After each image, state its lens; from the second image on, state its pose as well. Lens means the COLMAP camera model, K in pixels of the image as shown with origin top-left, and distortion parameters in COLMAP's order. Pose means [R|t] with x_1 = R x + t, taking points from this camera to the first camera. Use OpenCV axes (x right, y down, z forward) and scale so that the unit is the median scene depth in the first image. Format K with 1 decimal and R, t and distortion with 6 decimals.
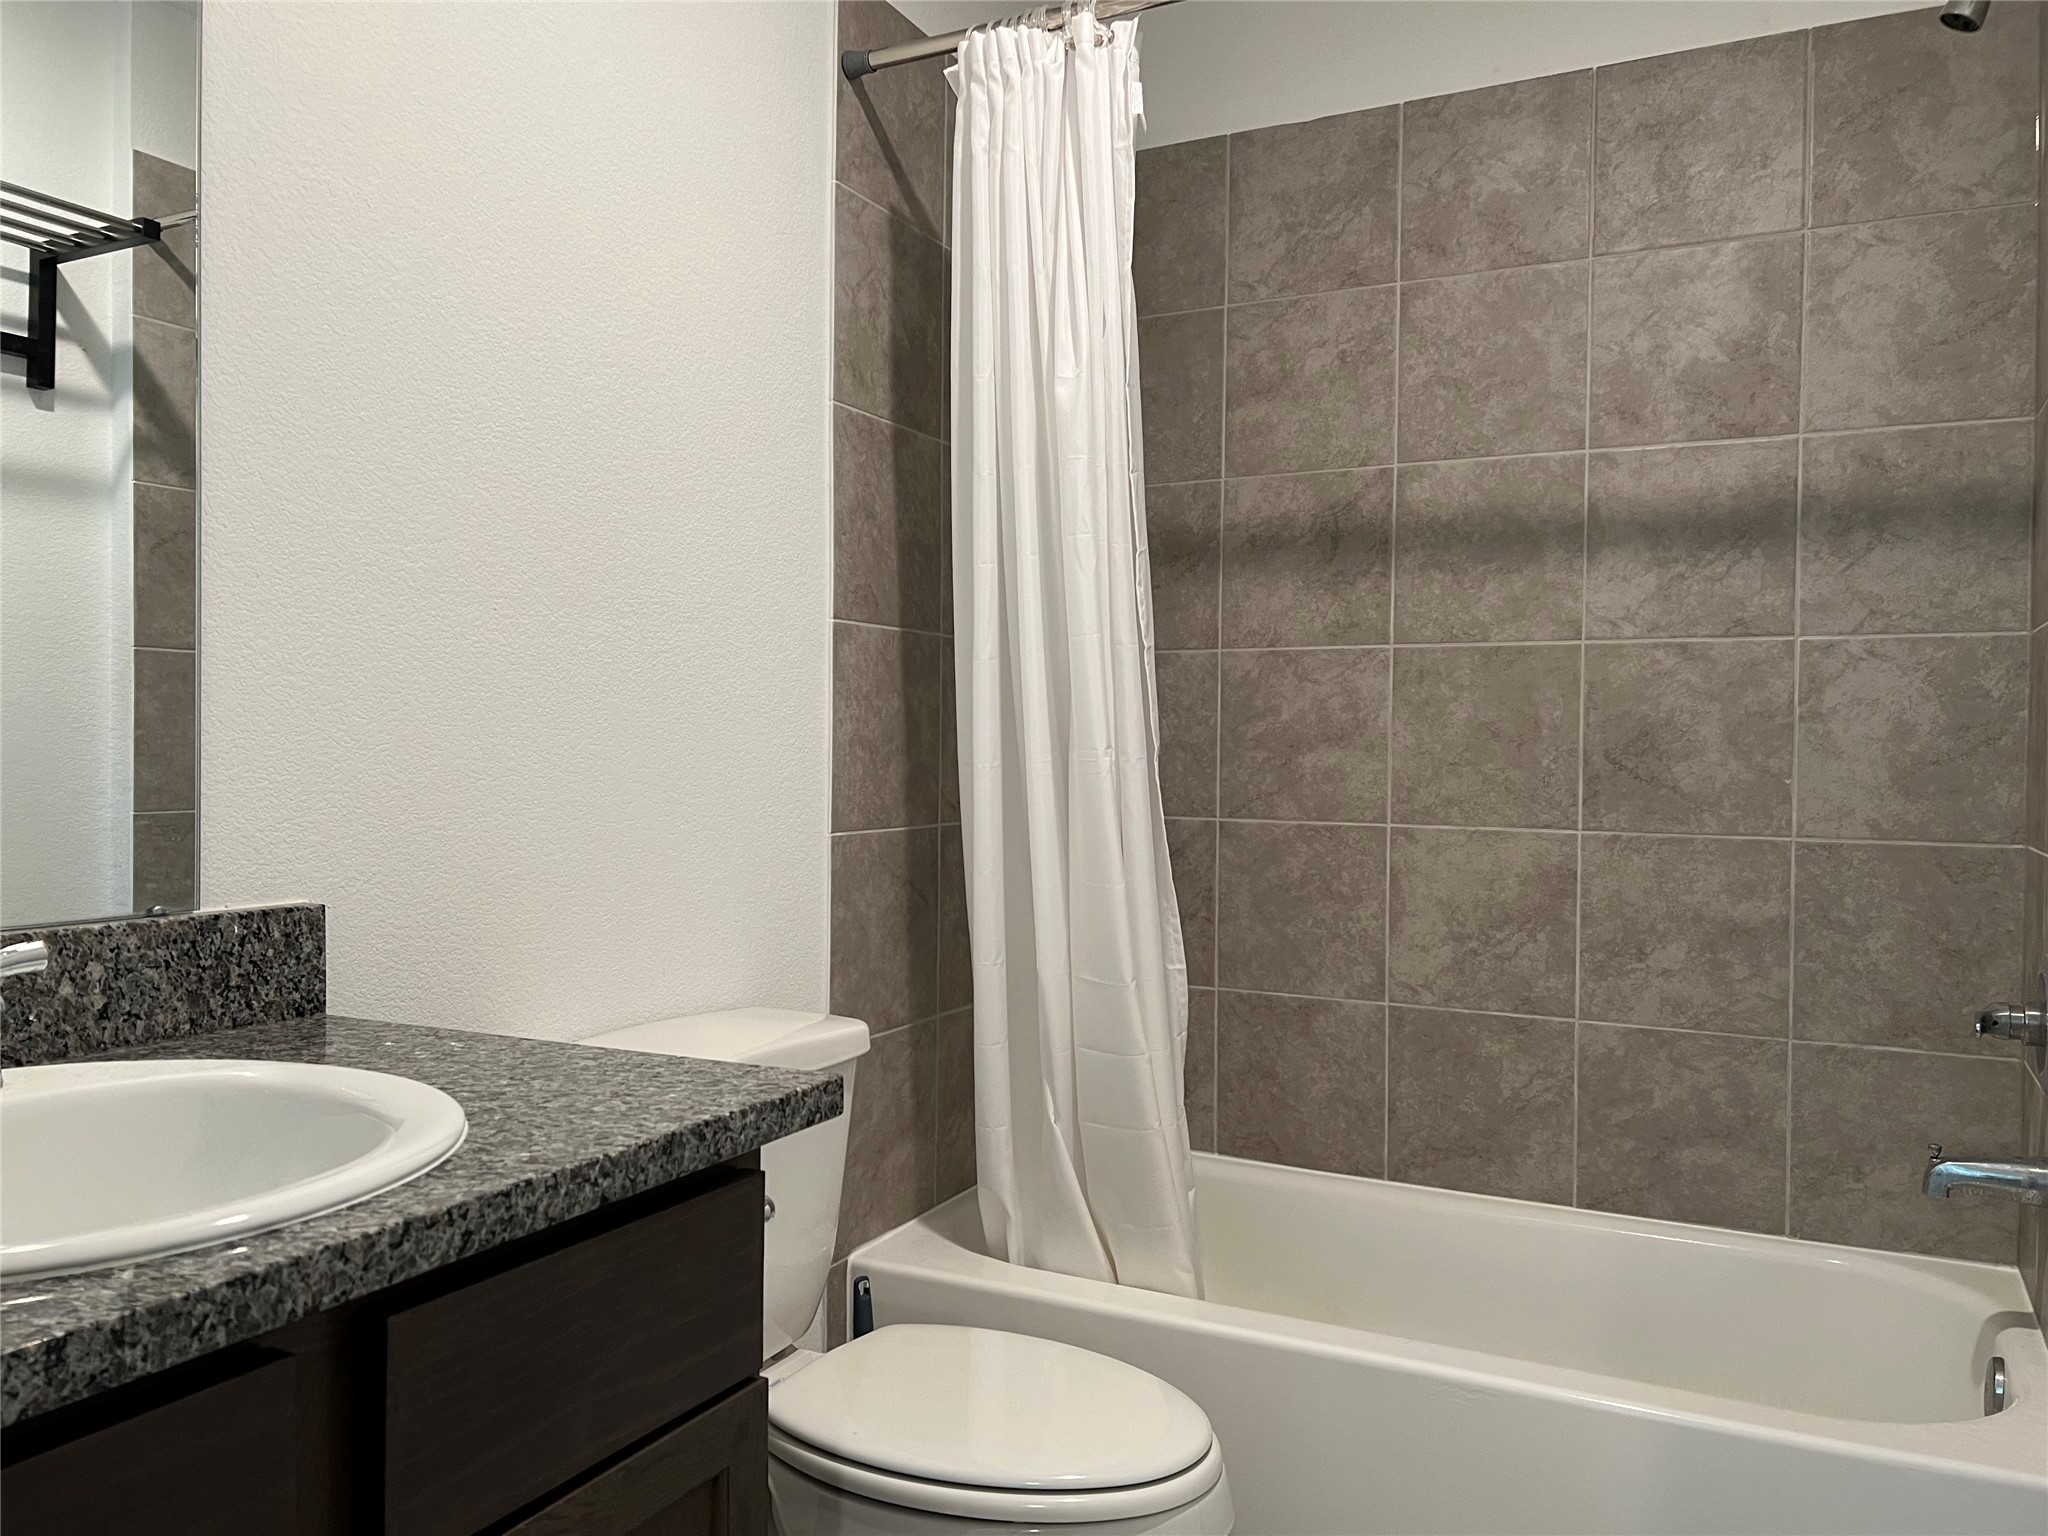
lens RADIAL K [[1538.9, 0, 1023.1], [0, 1538.9, 757.6], [0, 0, 1]] dist [0.040789, -0.041329]
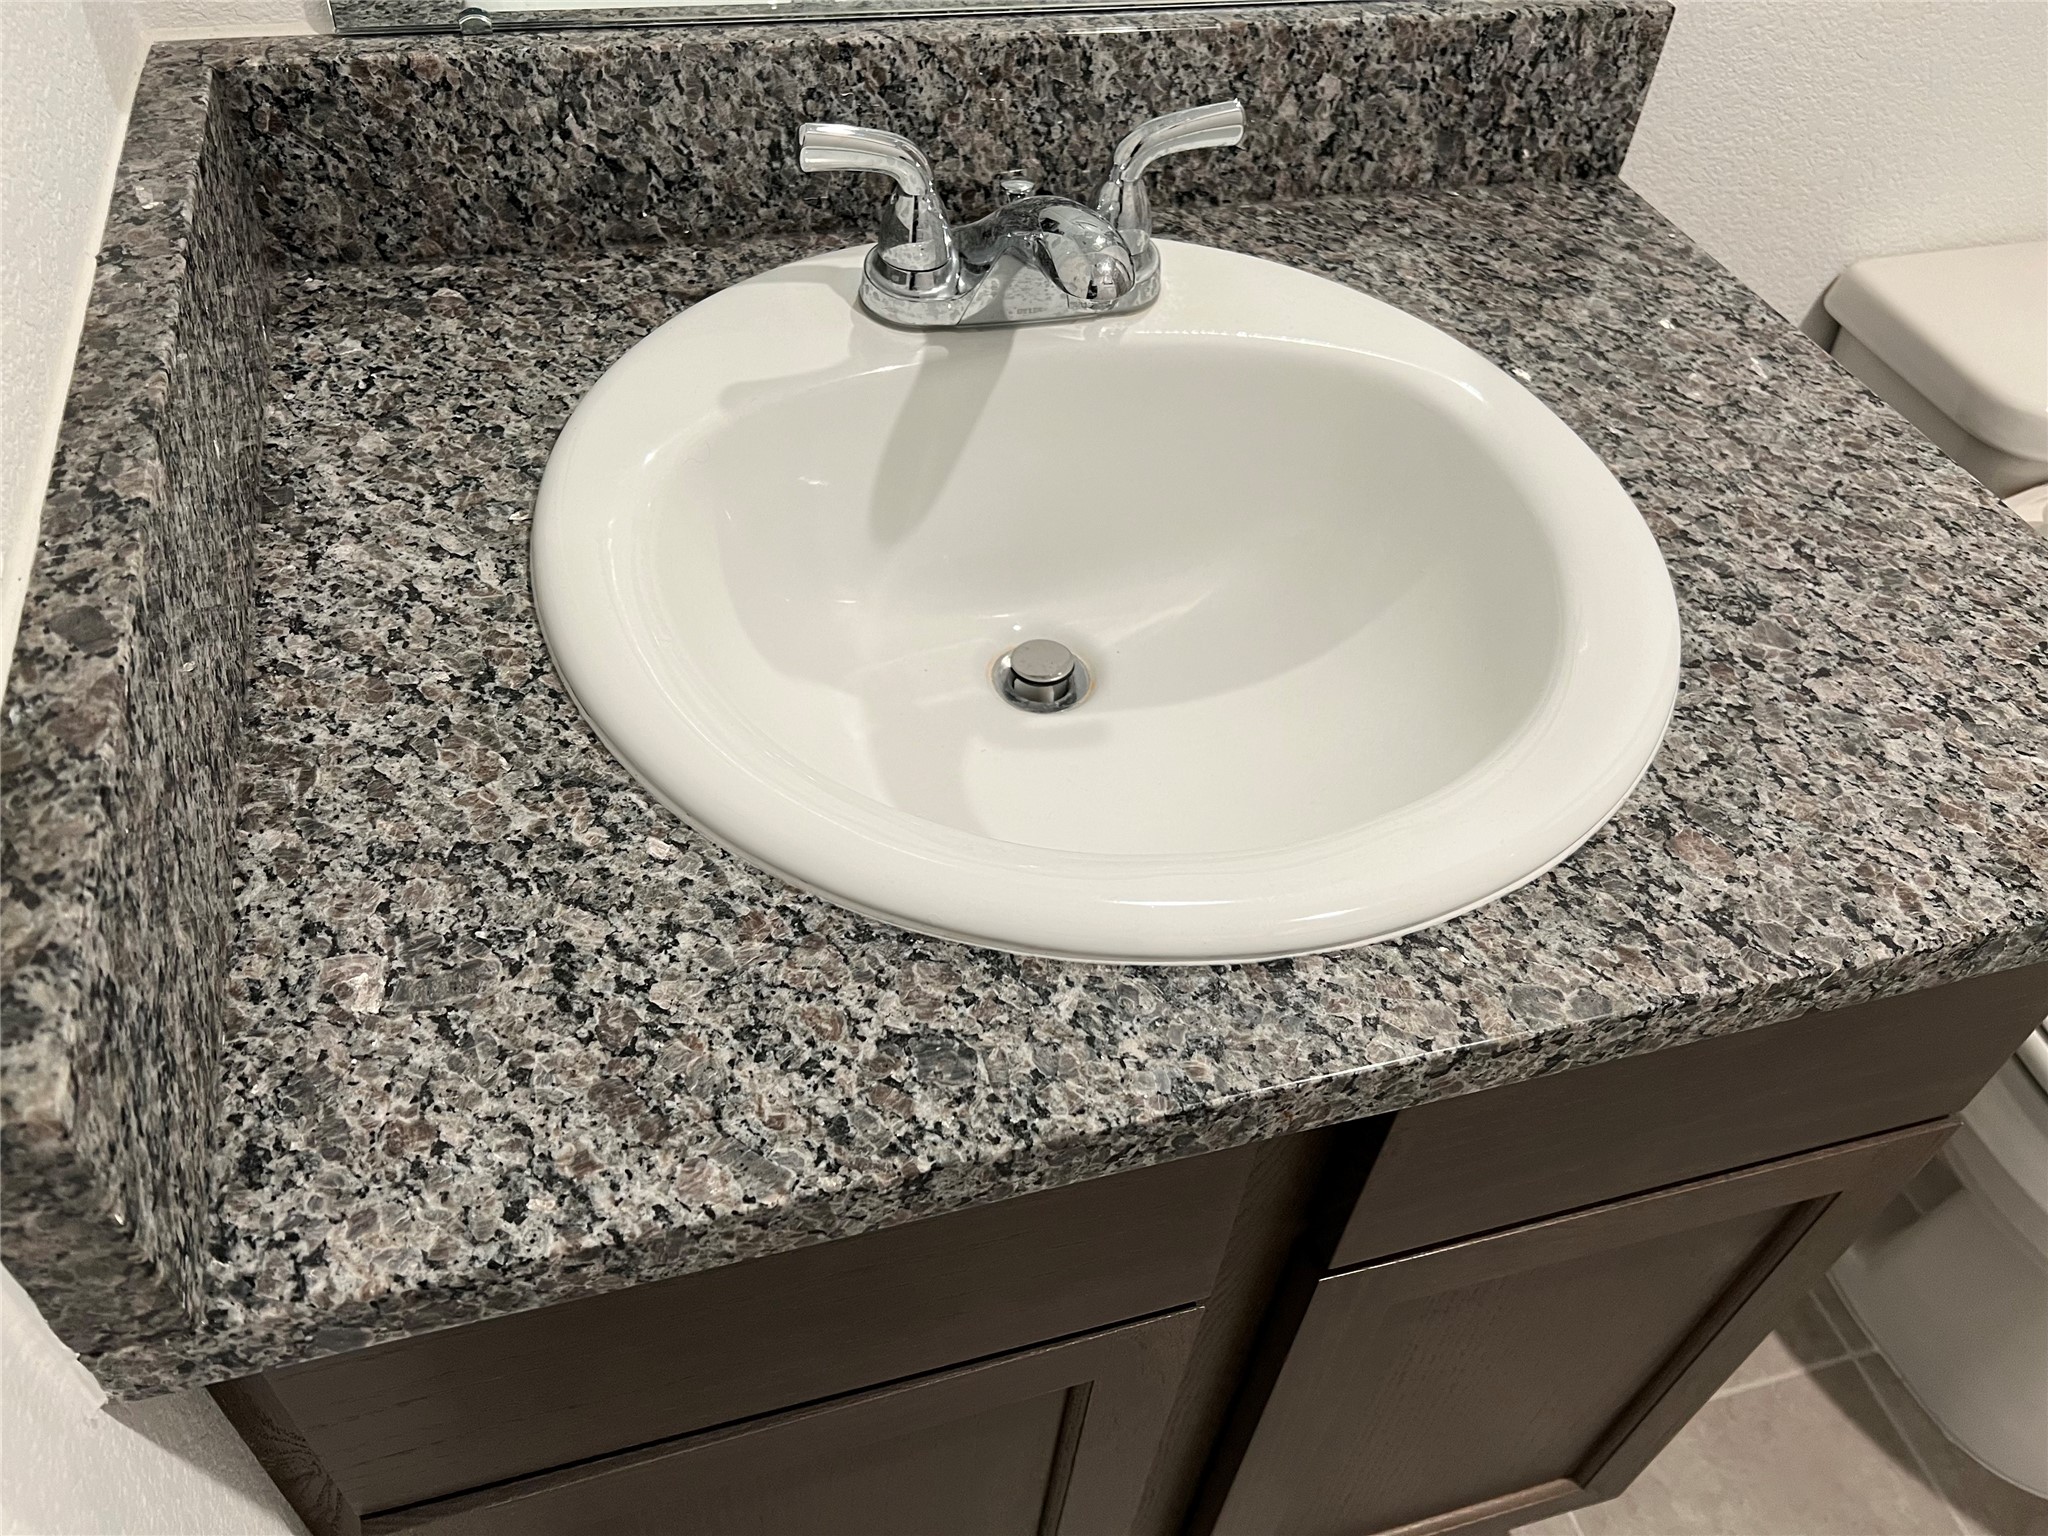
lens RADIAL K [[1538.9, 0, 1037.0], [0, 1538.9, 769.8], [0, 0, 1]] dist [0.040789, -0.041329]
pose [[0.689038, 0.548768, -0.473370, -0.179389], [-0.074976, 0.703644, 0.706586, -0.126166], [0.720836, -0.451374, 0.525982, 0.380851]]
